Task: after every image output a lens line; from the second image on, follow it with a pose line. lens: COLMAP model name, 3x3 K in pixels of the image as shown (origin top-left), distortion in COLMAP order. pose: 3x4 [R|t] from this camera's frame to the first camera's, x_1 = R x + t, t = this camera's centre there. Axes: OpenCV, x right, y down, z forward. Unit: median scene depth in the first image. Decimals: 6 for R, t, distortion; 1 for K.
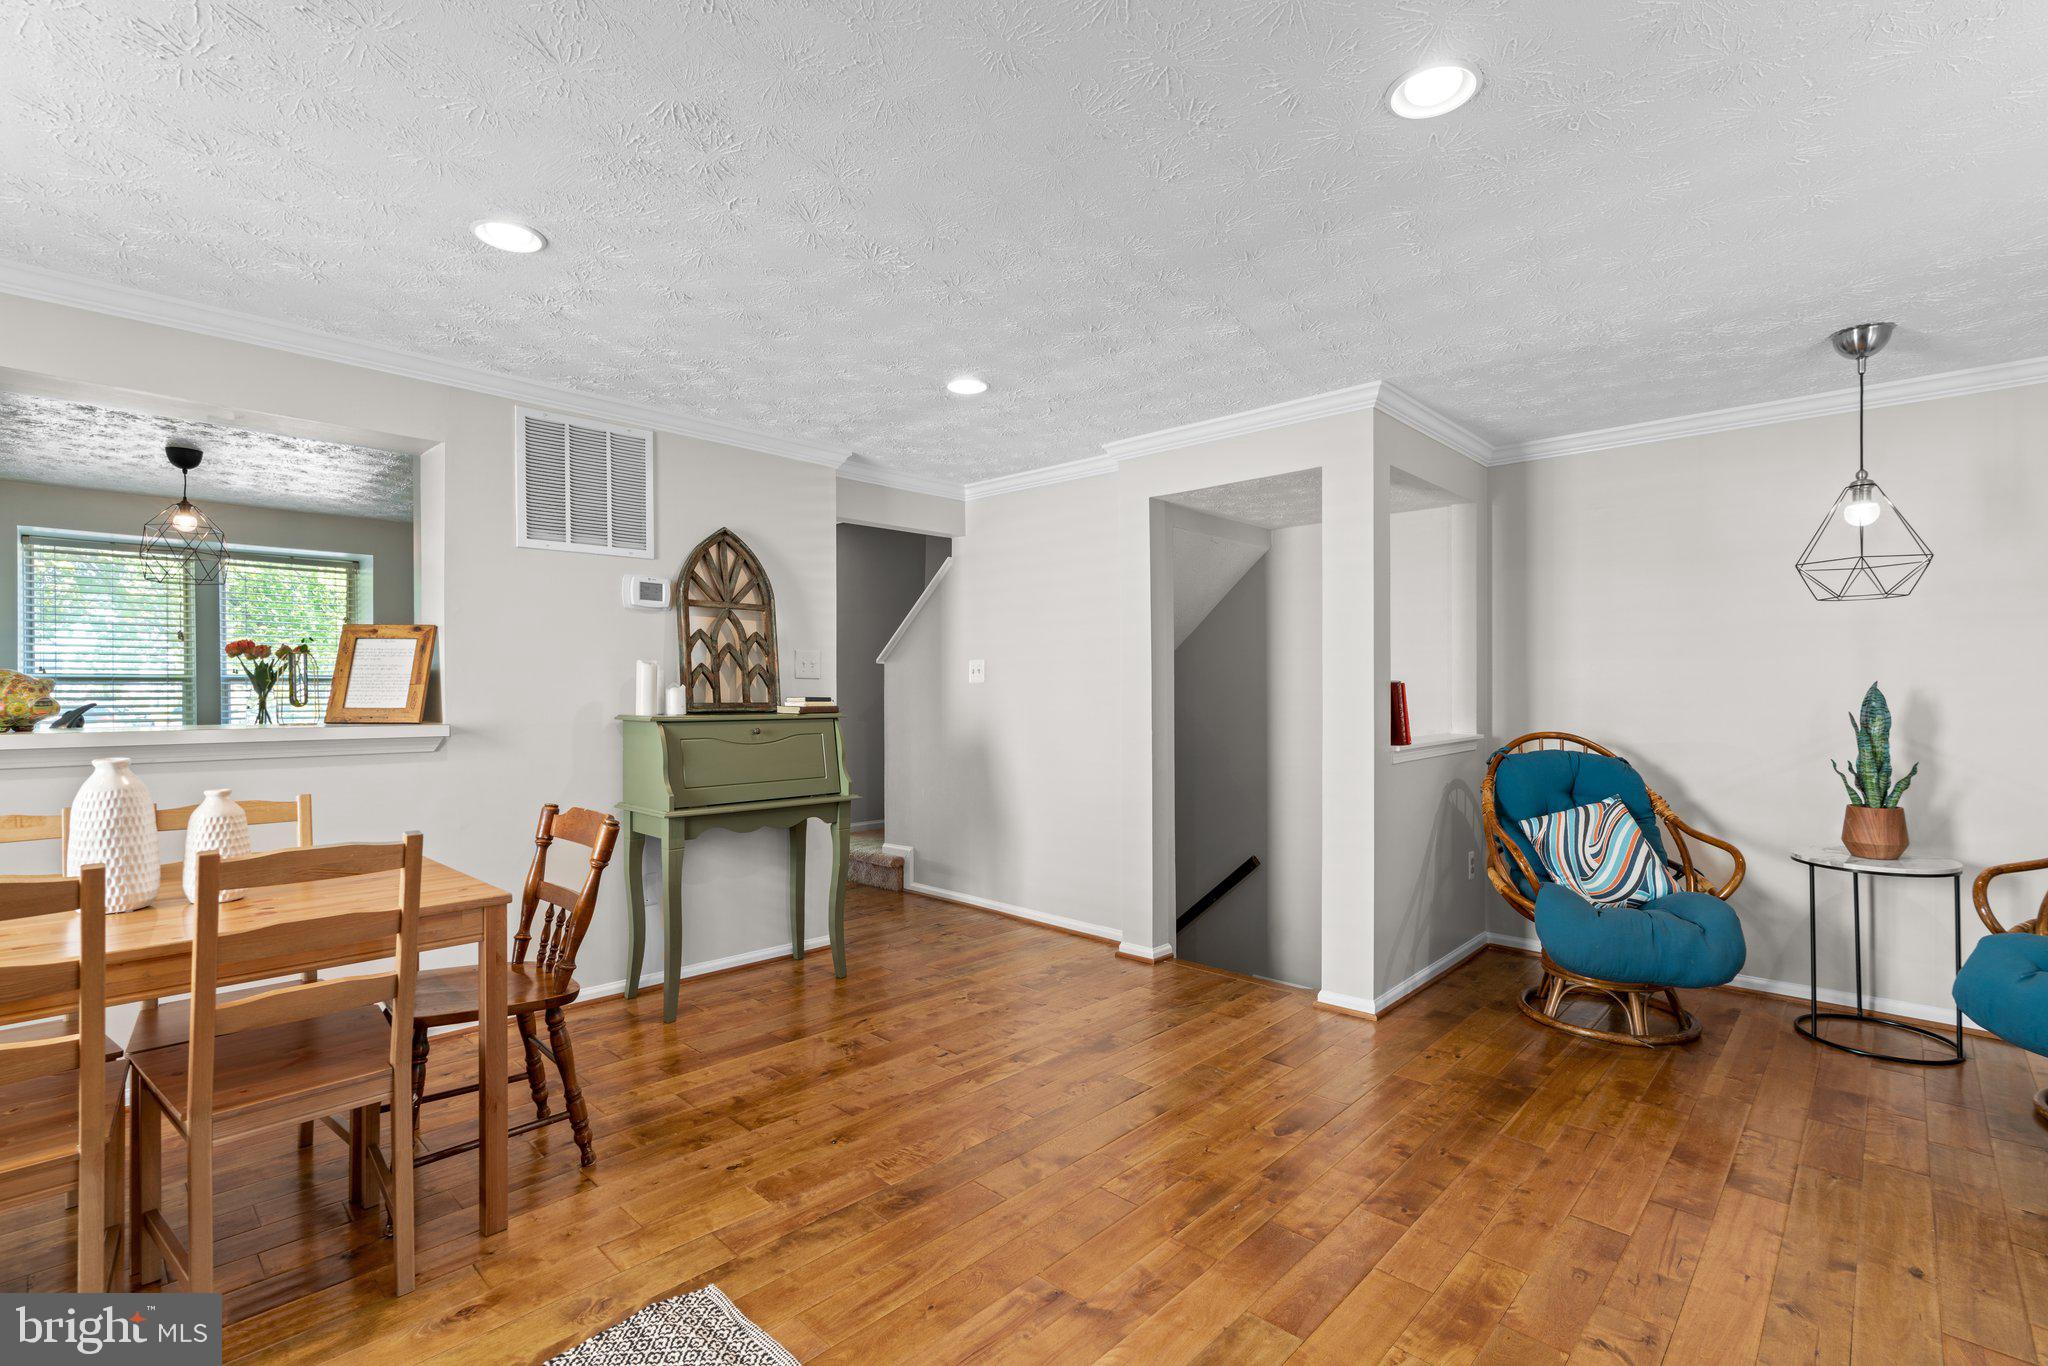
lens RADIAL K [[931.8, 0, 1010.5], [0, 931.8, 696.8], [0, 0, 1]] dist [-0.004473, 0.000927]
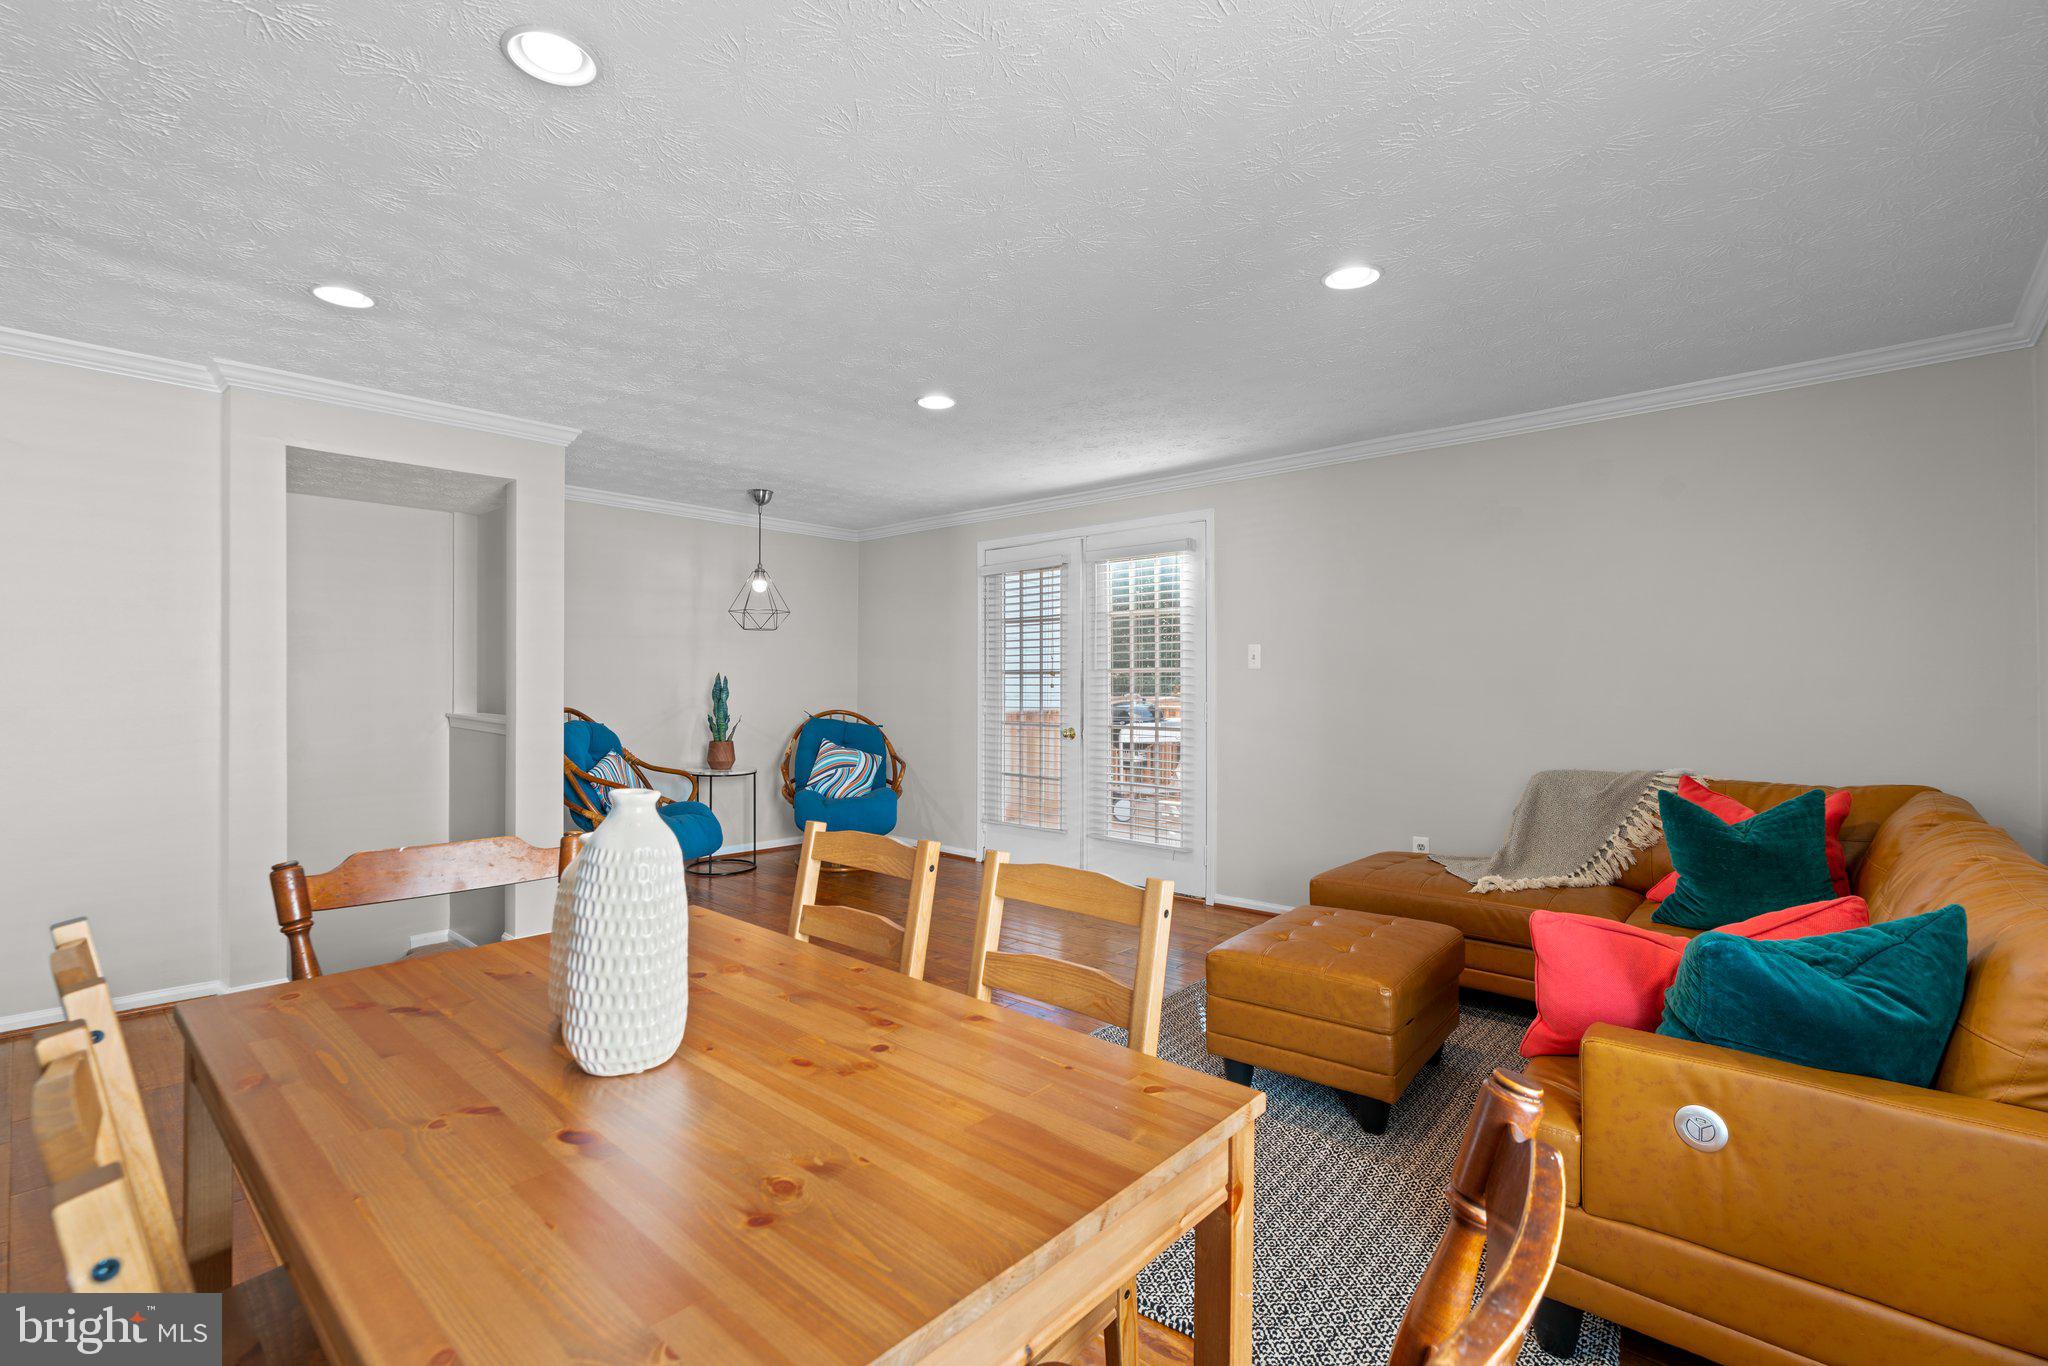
lens RADIAL K [[931.8, 0, 1026.3], [0, 931.8, 685.2], [0, 0, 1]] dist [-0.004473, 0.000927]
pose [[-0.037172, -0.003273, 0.999304, -0.831993], [-0.001395, 0.999994, 0.003224, 0.000557], [-0.999308, -0.001274, -0.037176, 0.421059]]
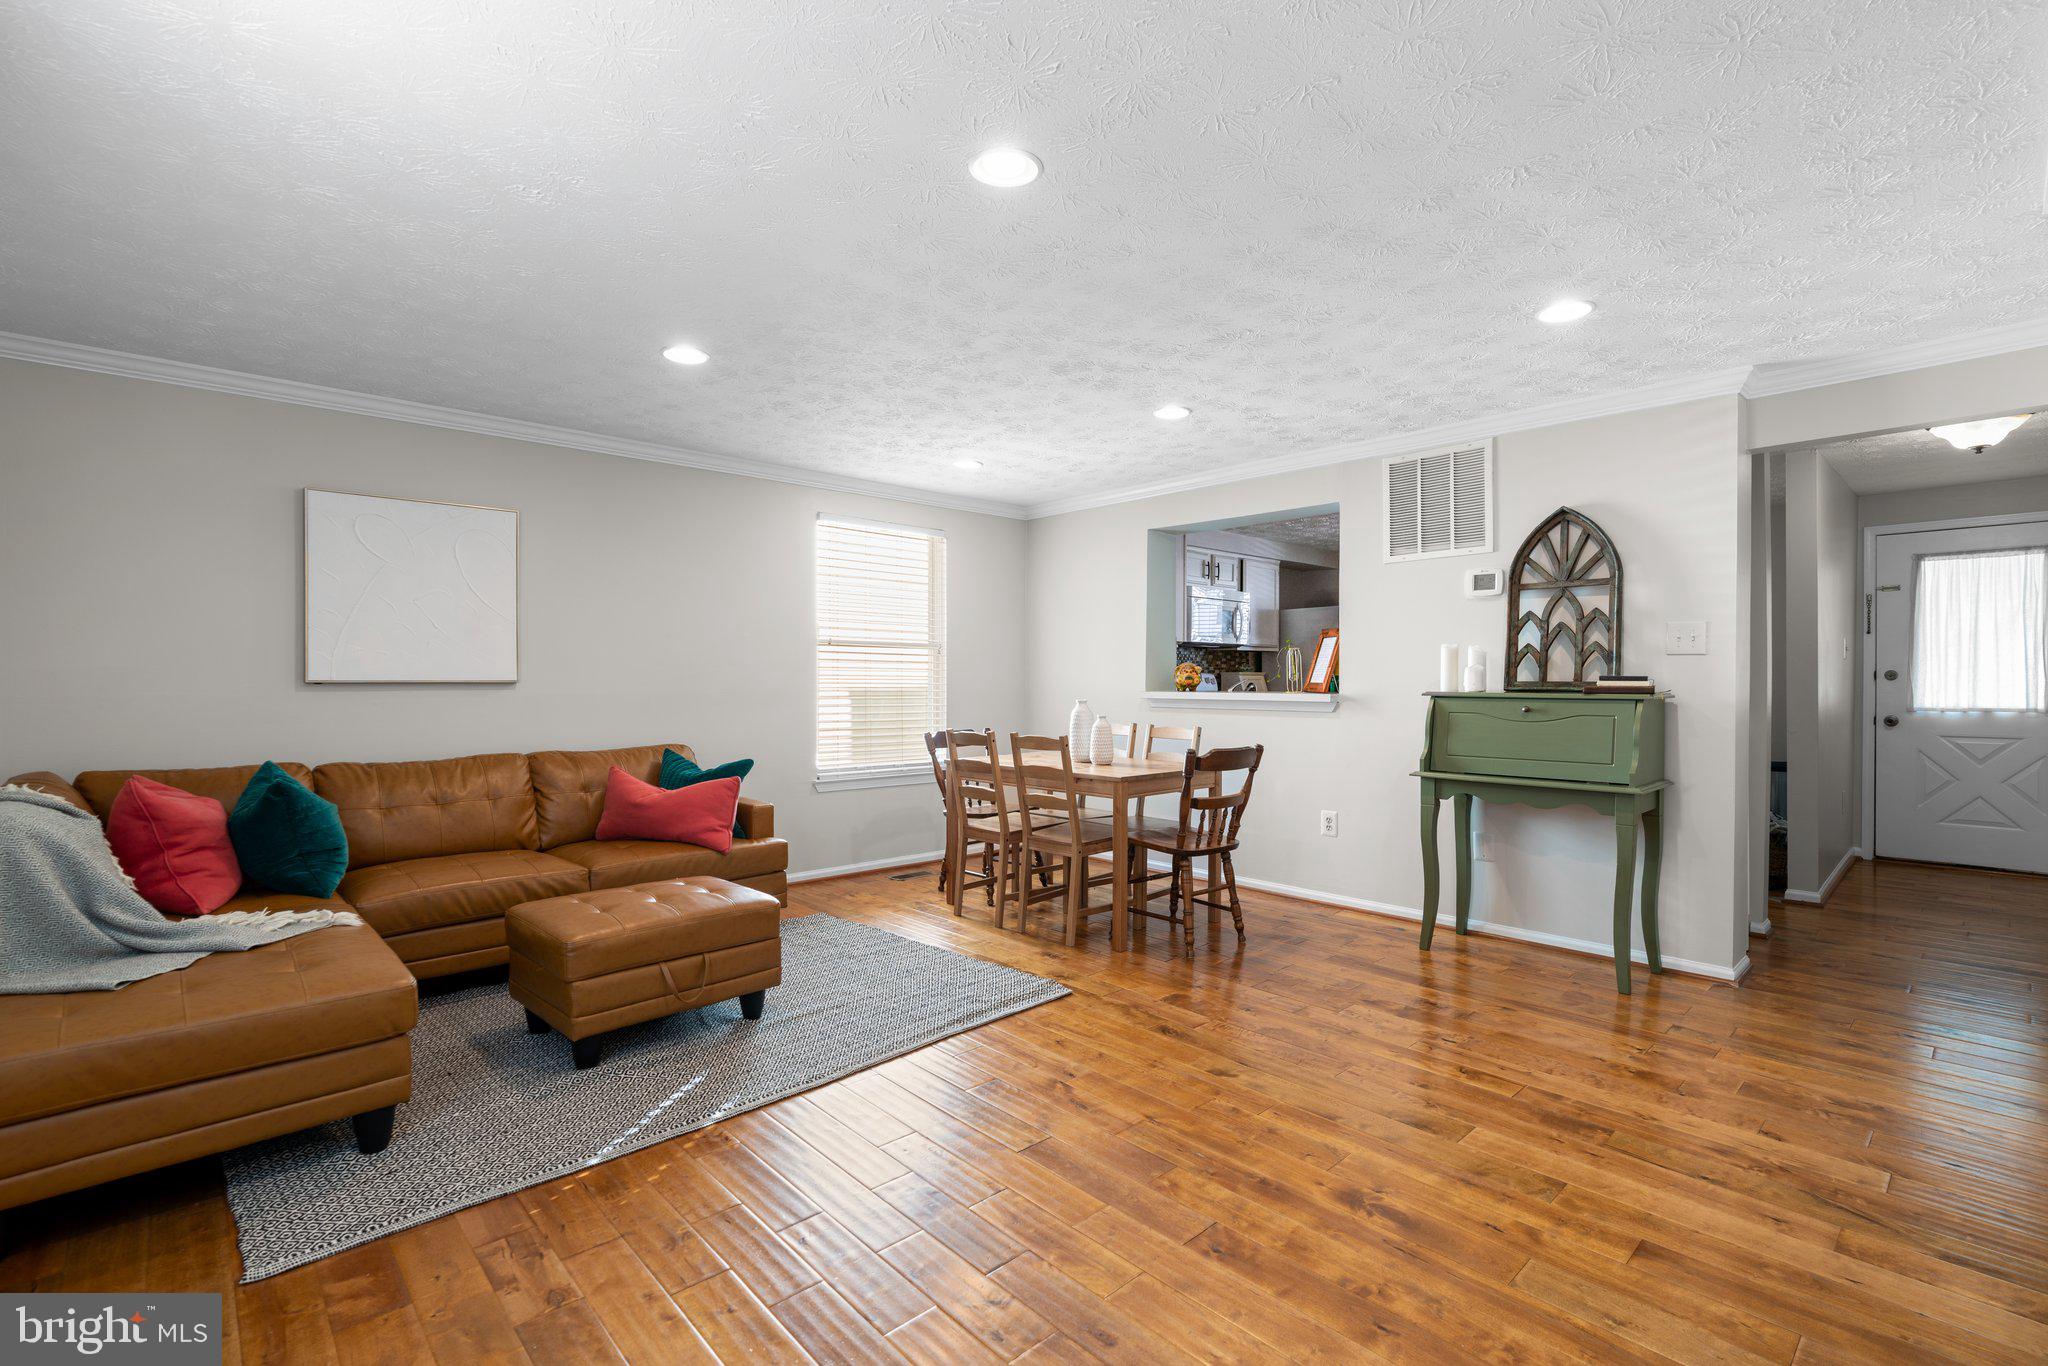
lens RADIAL K [[931.8, 0, 1017.6], [0, 931.8, 690.7], [0, 0, 1]] dist [-0.004473, 0.000927]
pose [[-0.066371, 0.016278, -0.997662, 0.803618], [-0.003250, 0.999858, 0.016530, 0.001401], [0.997790, 0.004339, -0.066308, 0.528830]]
